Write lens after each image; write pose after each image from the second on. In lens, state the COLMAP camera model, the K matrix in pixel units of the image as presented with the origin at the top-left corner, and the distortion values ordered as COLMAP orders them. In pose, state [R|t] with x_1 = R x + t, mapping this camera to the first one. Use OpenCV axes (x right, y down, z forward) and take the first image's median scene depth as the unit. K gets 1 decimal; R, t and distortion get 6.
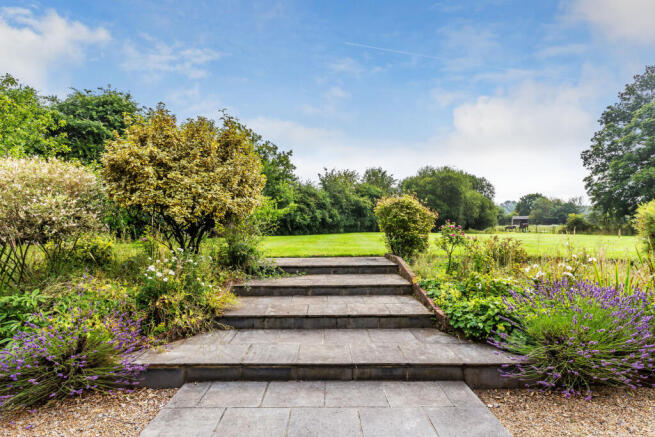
lens RADIAL K [[320.5, 0, 327.5], [0, 320.5, 218.5], [0, 0, 1]] dist [0.000802, 0.000492]
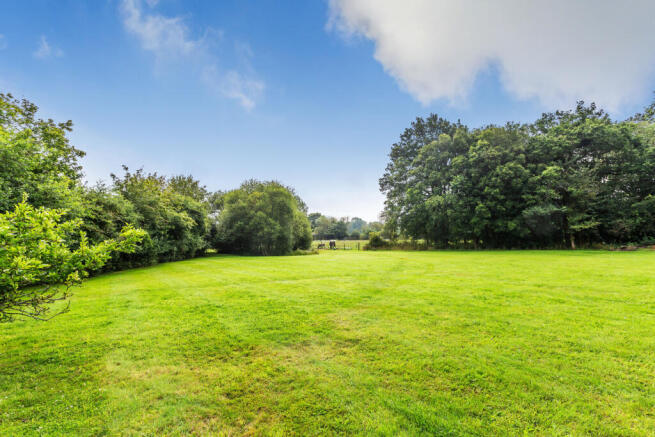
lens RADIAL K [[320.5, 0, 327.5], [0, 320.5, 218.5], [0, 0, 1]] dist [0.000802, 0.000492]
pose [[0.804041, 0.017671, 0.594312, -0.049101], [0.011966, 0.998875, -0.045888, -0.013966], [-0.594454, 0.044008, 0.802924, 0.195544]]
